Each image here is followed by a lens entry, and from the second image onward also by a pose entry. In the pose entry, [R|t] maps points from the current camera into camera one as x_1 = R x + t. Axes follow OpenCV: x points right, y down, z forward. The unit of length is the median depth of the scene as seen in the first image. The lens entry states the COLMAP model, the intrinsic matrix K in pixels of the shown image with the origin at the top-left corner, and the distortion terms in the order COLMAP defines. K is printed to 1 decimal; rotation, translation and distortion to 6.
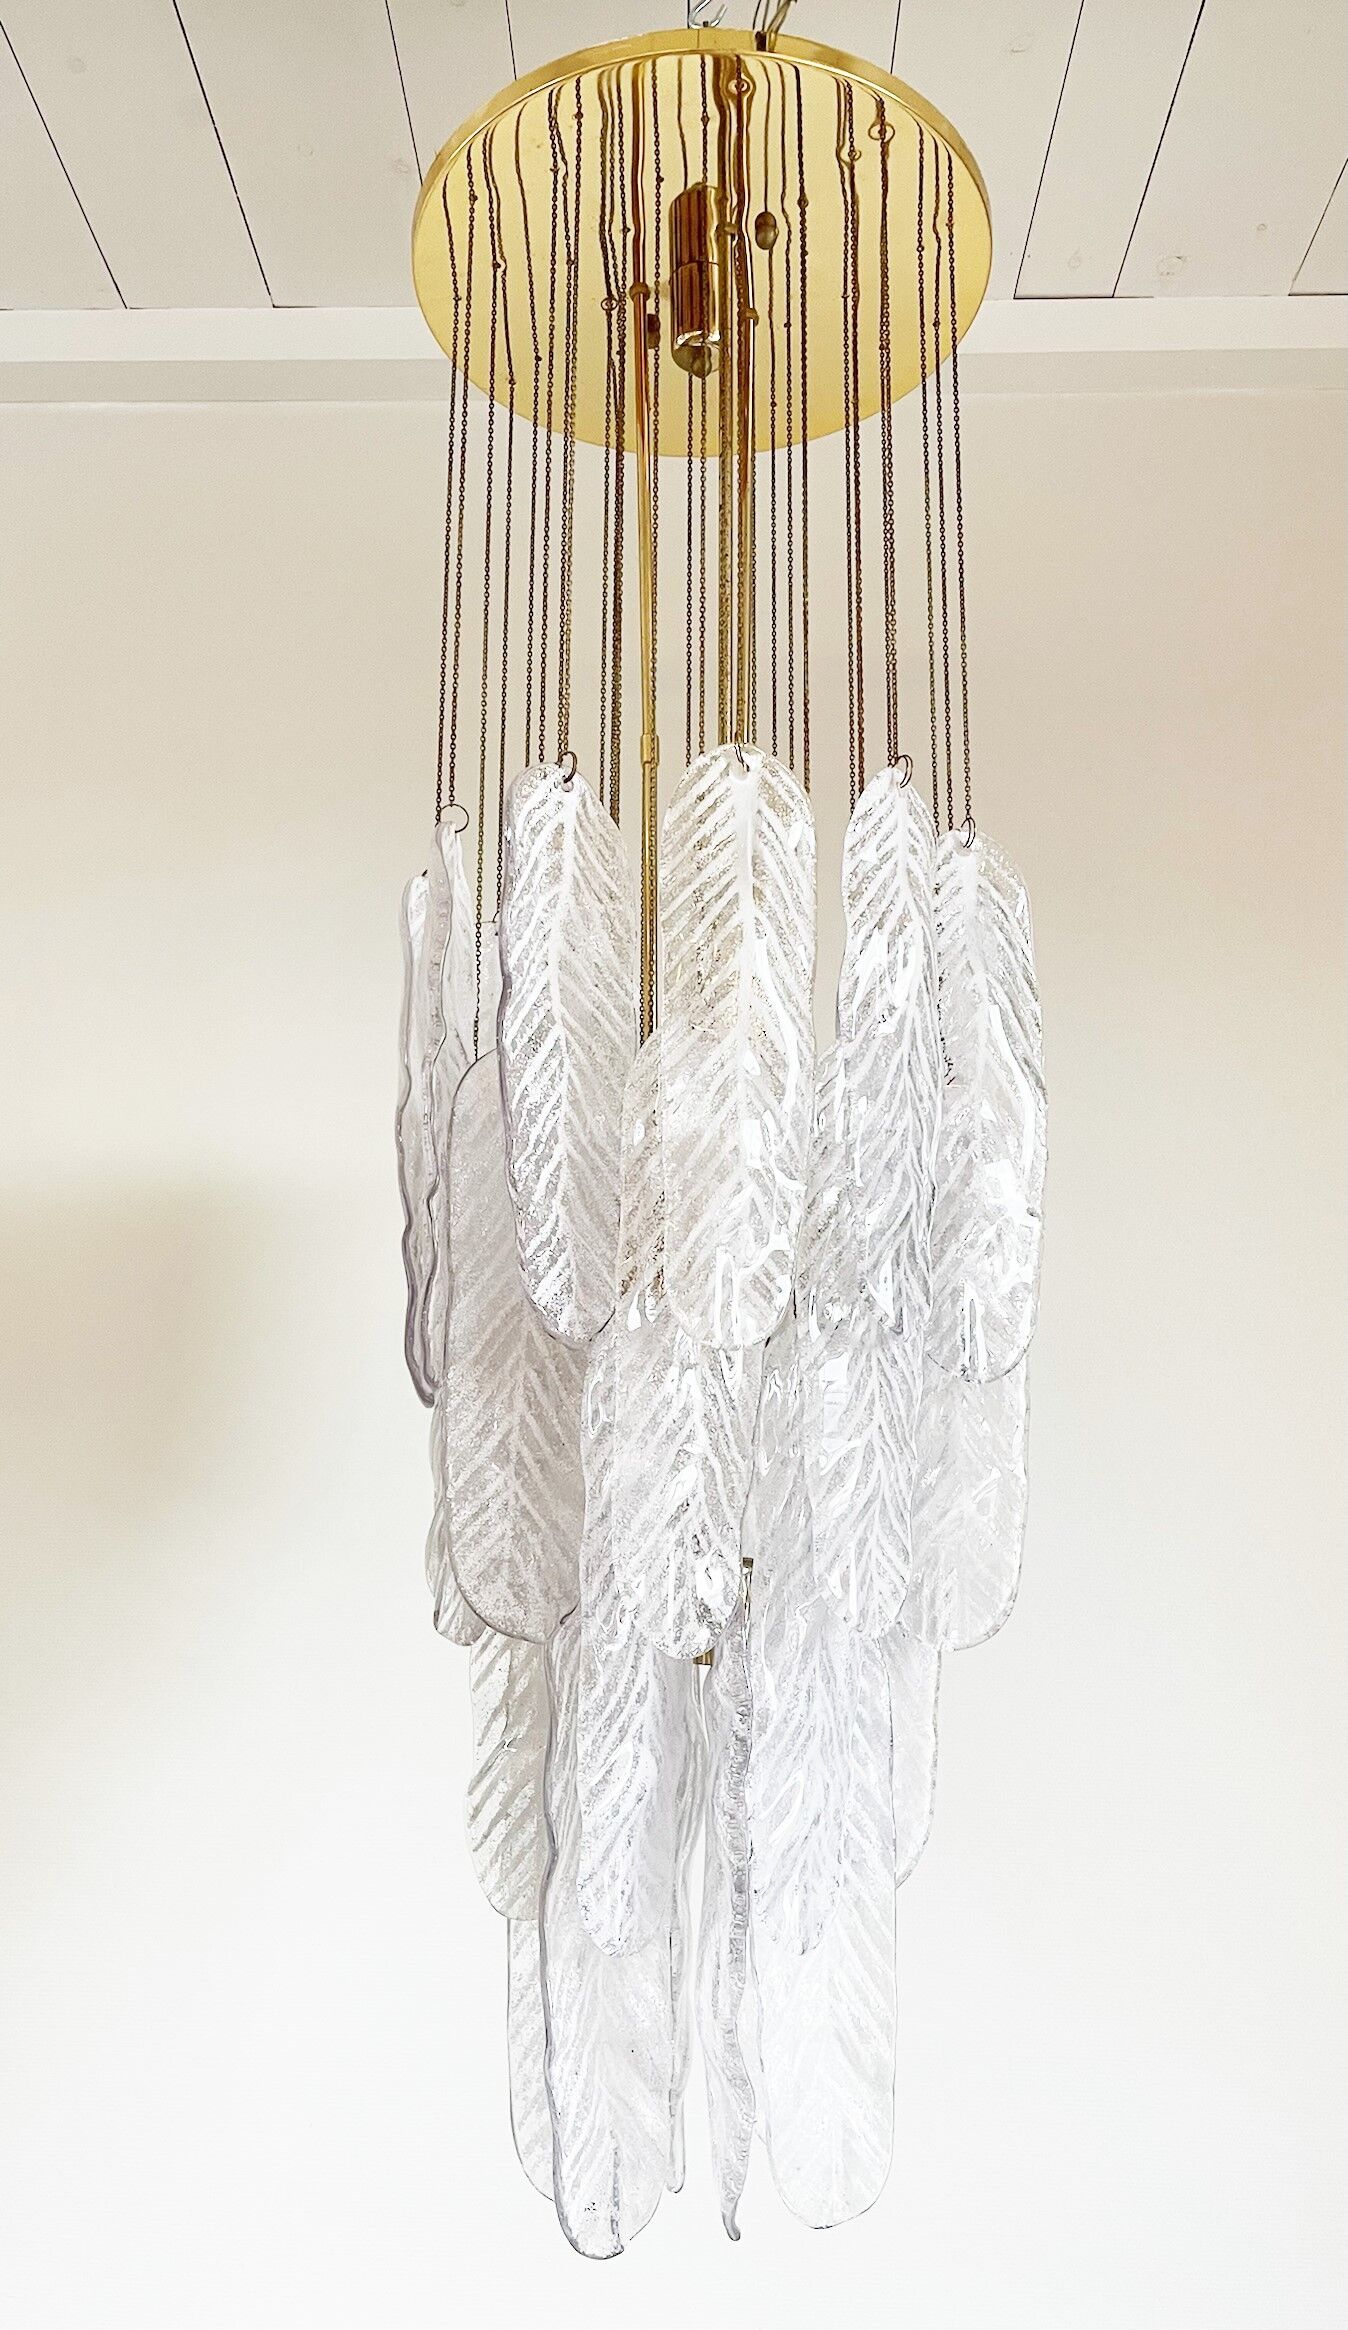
lens RADIAL K [[1755.6, 0, 674.0], [0, 1755.6, 1165.0], [0, 0, 1]] dist [0.067944, -0.000987]
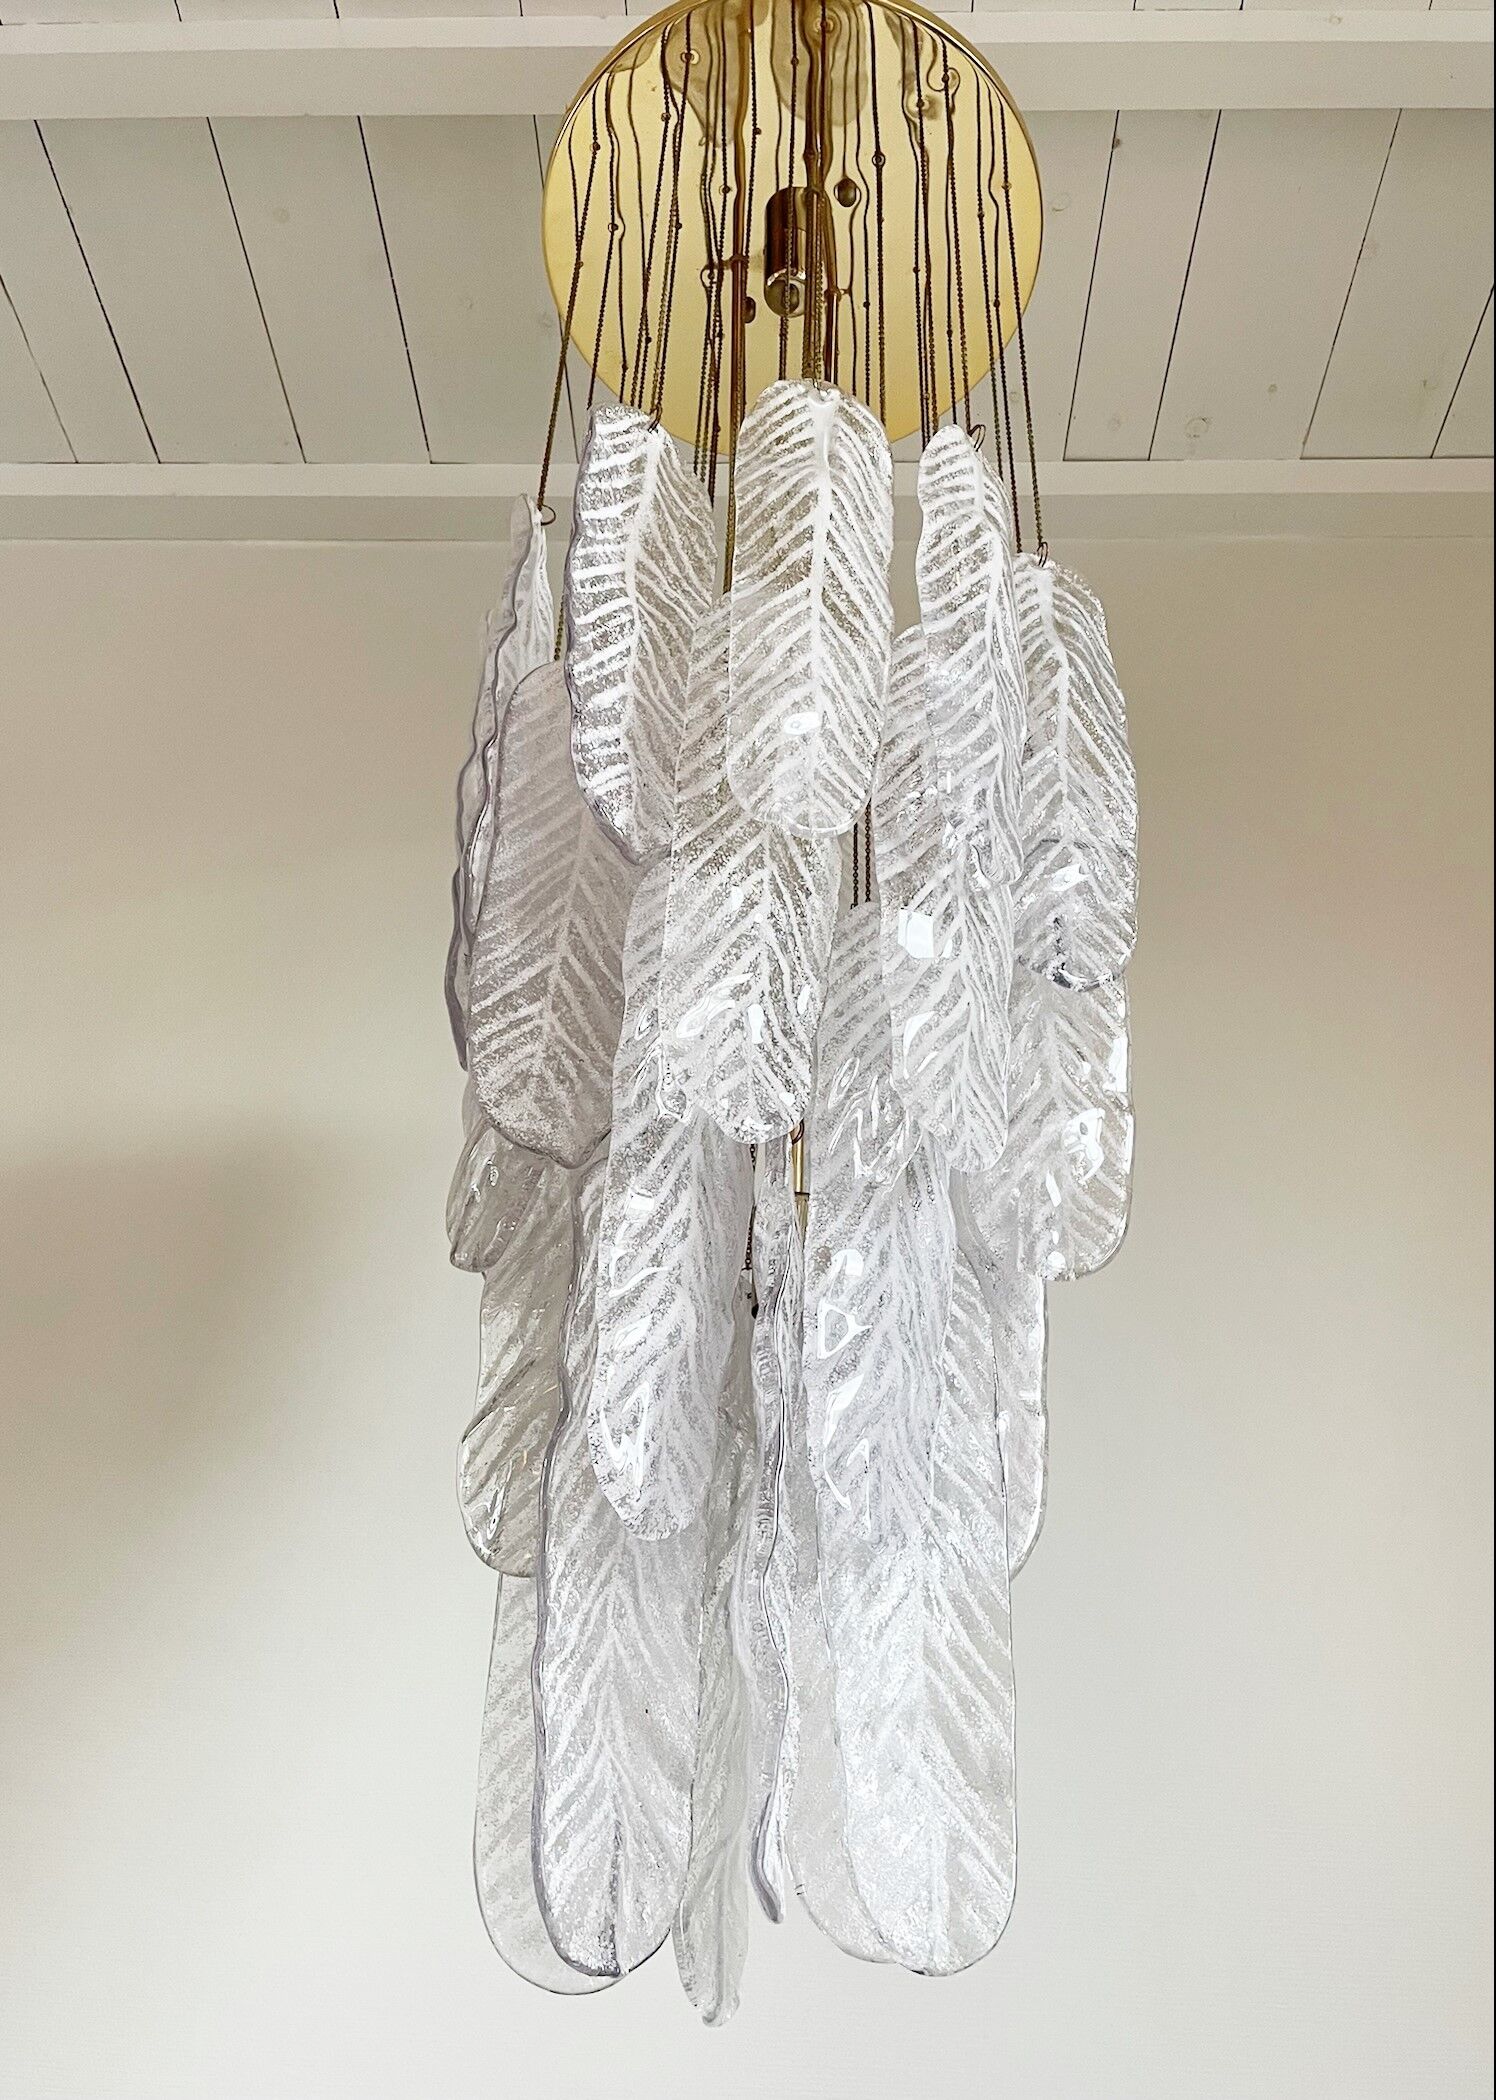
lens RADIAL K [[1624.9, 0, 748.0], [0, 1624.9, 1050.0], [0, 0, 1]] dist [0.110307, 0.000504]
pose [[0.999632, 0.017278, -0.020904, 0.023141], [-0.024037, 0.921394, -0.387886, 0.488836], [0.012559, 0.388246, 0.921470, 0.254773]]
